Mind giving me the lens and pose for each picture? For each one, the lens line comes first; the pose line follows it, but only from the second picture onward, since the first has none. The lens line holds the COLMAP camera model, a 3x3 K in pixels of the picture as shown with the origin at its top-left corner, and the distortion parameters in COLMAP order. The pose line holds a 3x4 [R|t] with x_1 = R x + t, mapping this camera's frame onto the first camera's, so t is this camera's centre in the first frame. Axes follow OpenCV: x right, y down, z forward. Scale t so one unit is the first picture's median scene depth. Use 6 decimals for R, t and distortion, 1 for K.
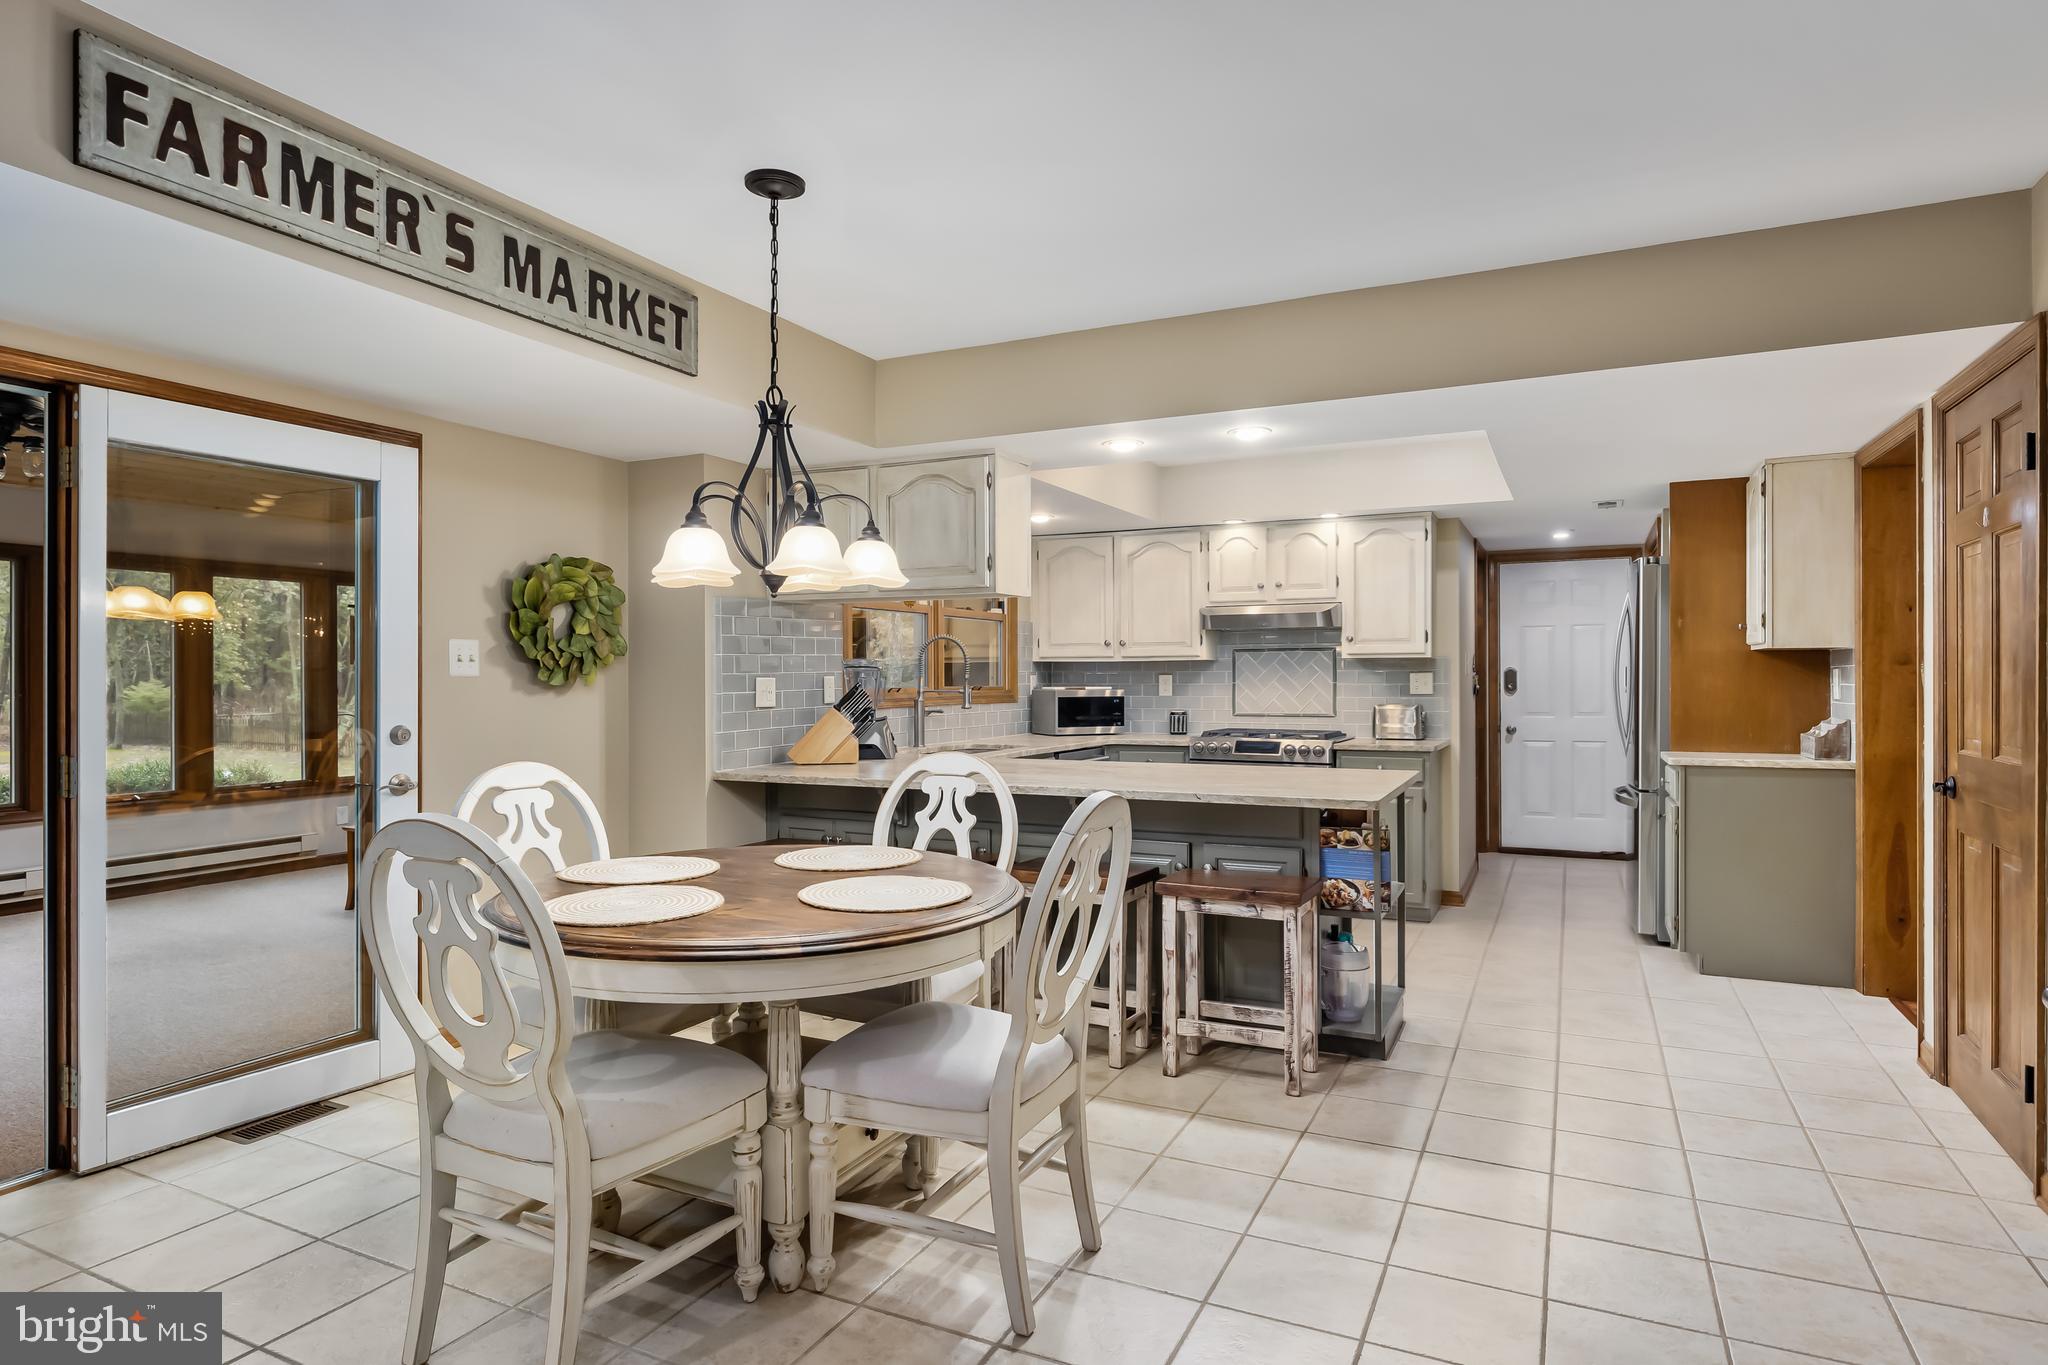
lens RADIAL K [[1120.7, 0, 1022.9], [0, 1120.7, 683.7], [0, 0, 1]] dist [-0.001126, -0.000930]
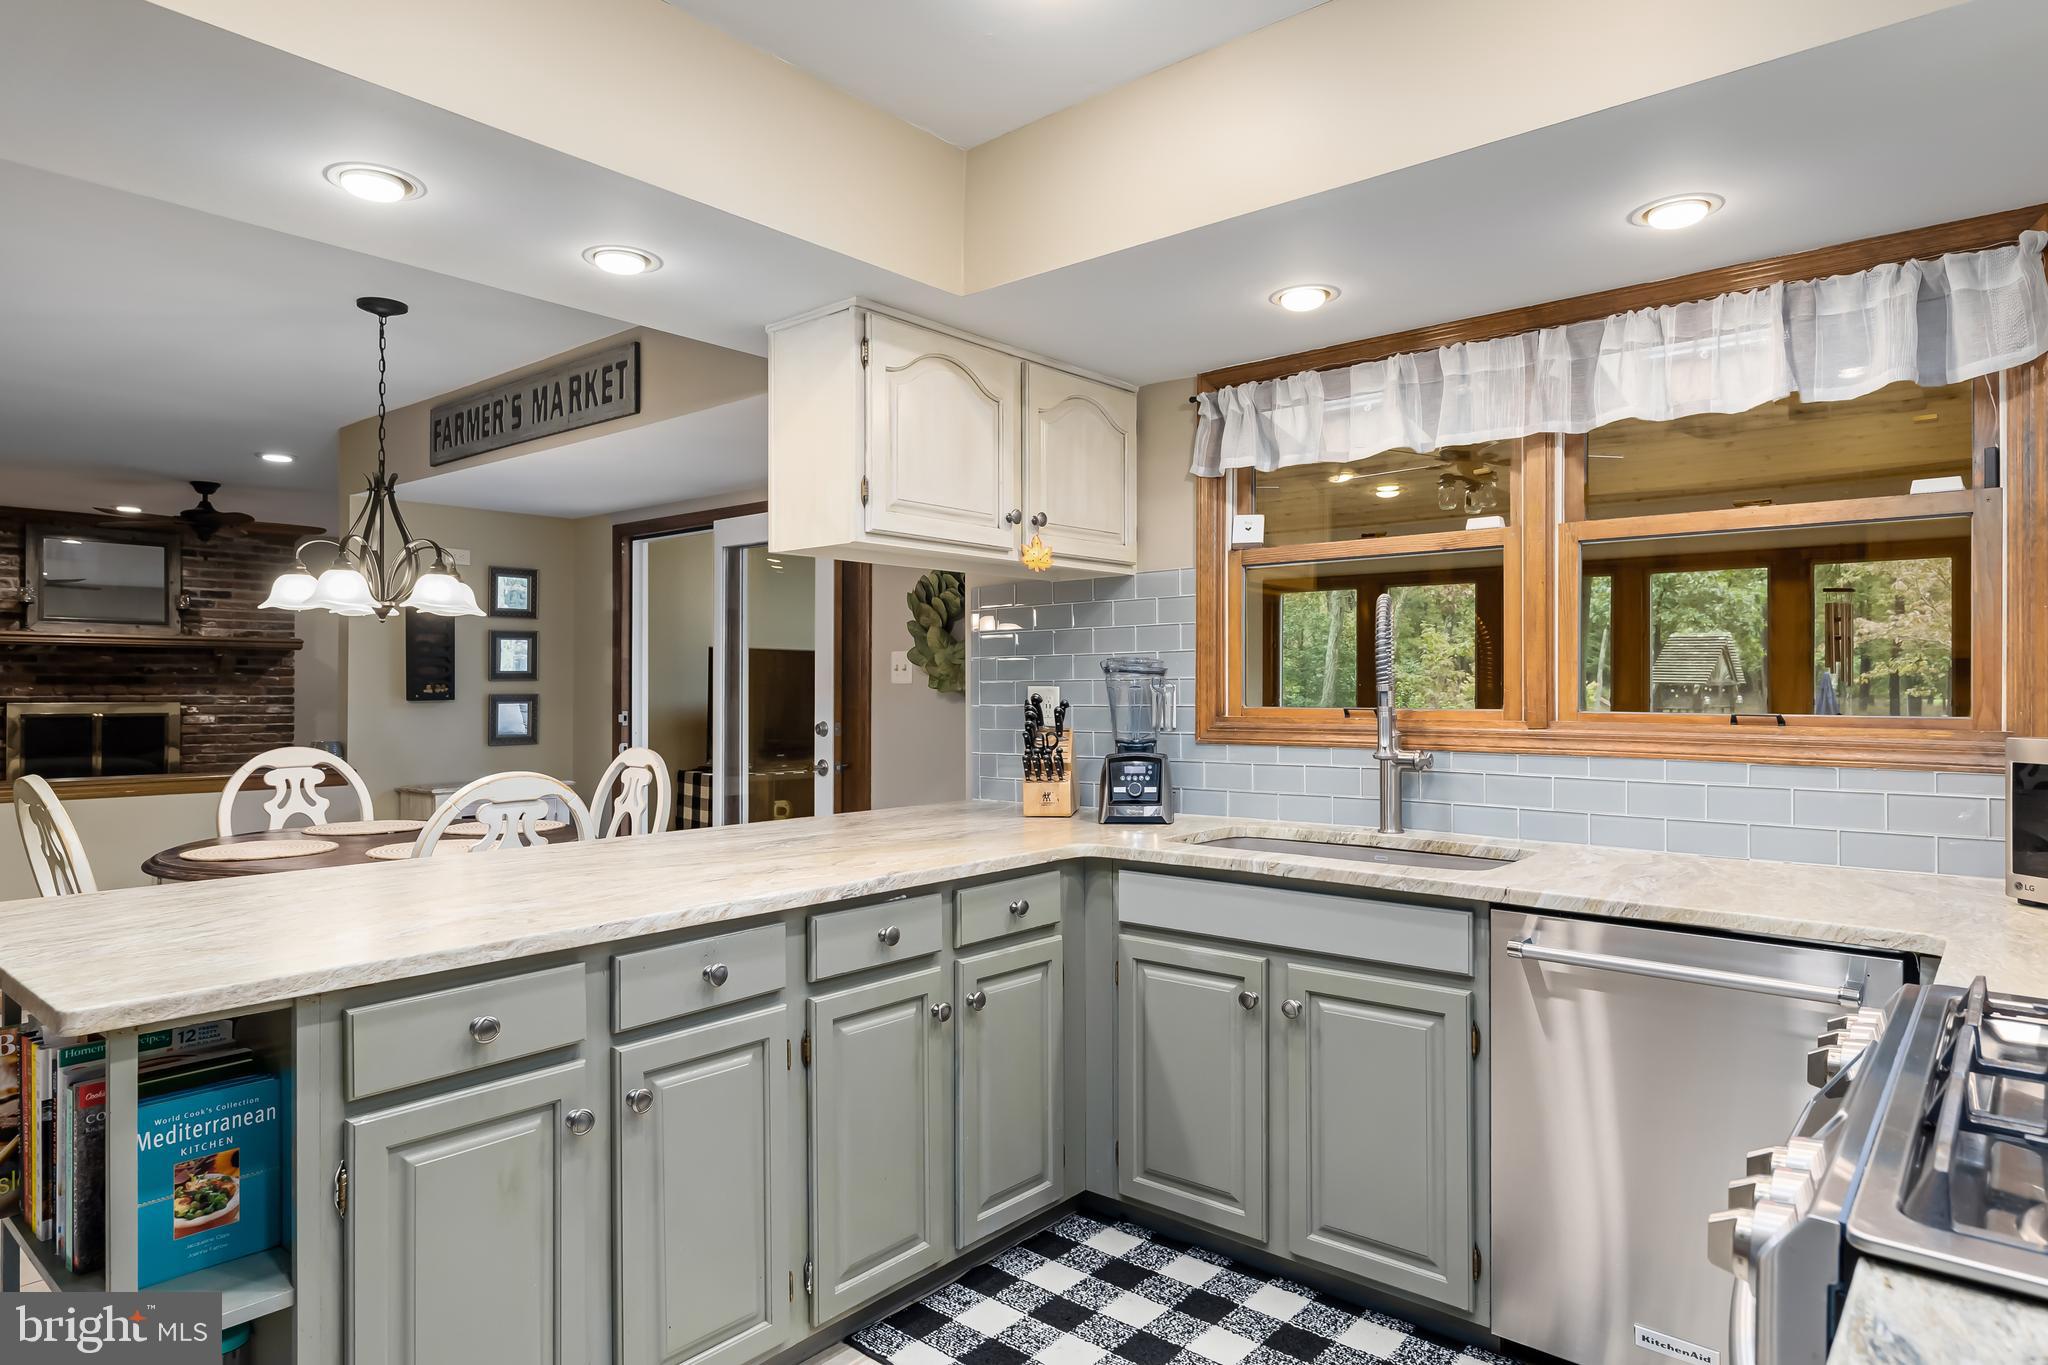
lens RADIAL K [[1176.5, 0, 1013.6], [0, 1176.5, 686.1], [0, 0, 1]] dist [-0.001105, -0.000326]
pose [[-0.251039, 0.002785, -0.967973, 0.427023], [-0.009073, 0.999945, 0.005230, -0.007974], [0.967934, 0.010095, -0.251000, 0.953927]]
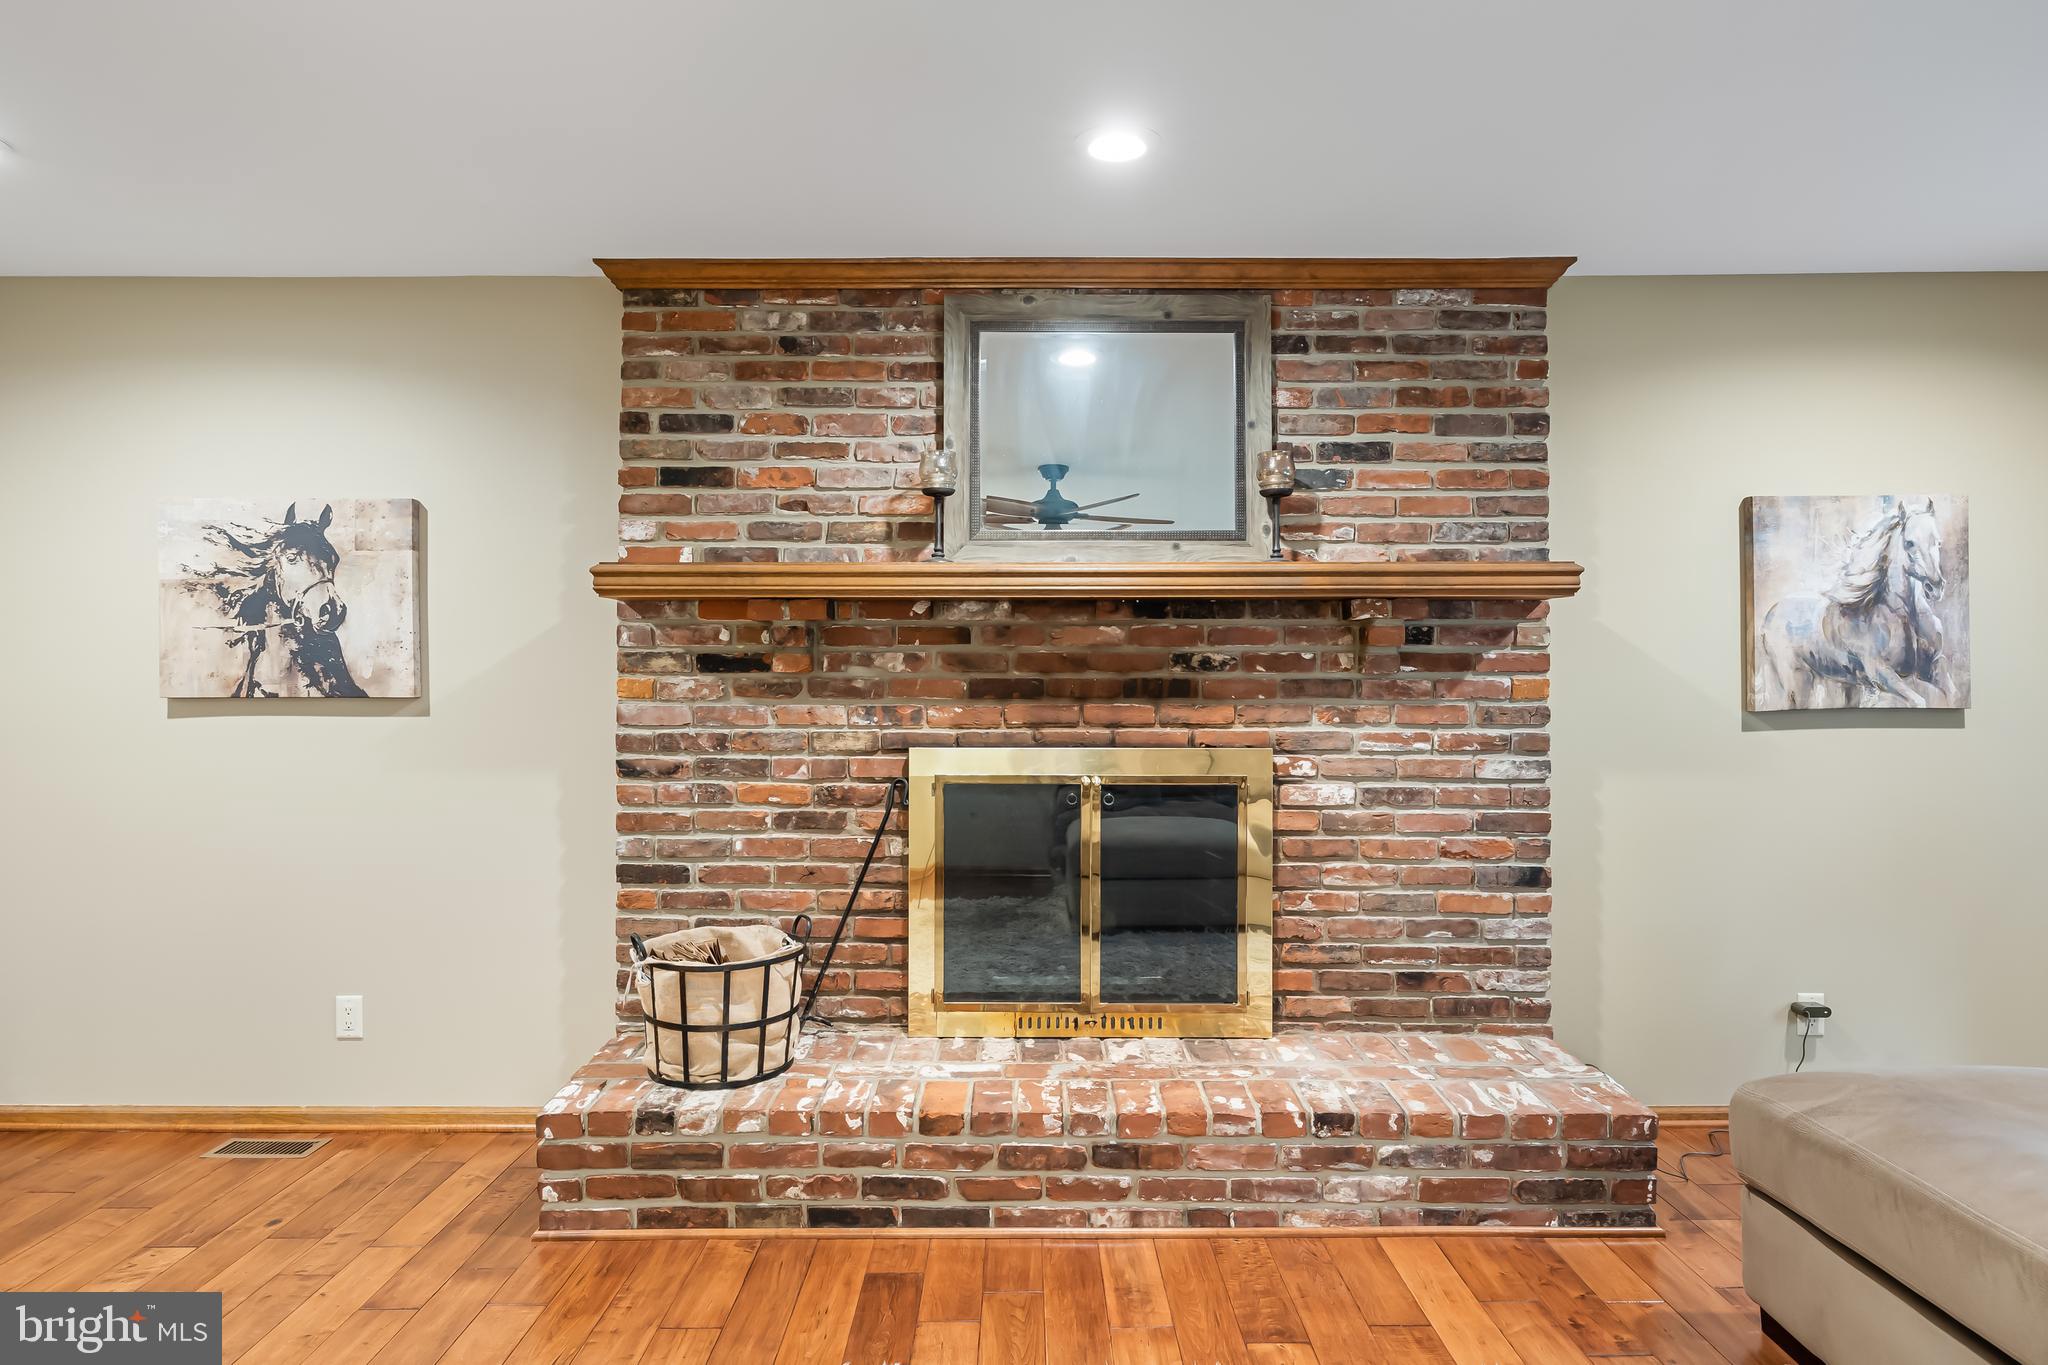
lens RADIAL K [[1176.5, 0, 1031.6], [0, 1176.5, 668.4], [0, 0, 1]] dist [-0.001105, -0.000326]
pose [[-0.901277, -0.002317, -0.433236, -0.455464], [0.000029, 0.999985, -0.005408, -0.003862], [0.433242, -0.004887, -0.901264, -0.046864]]
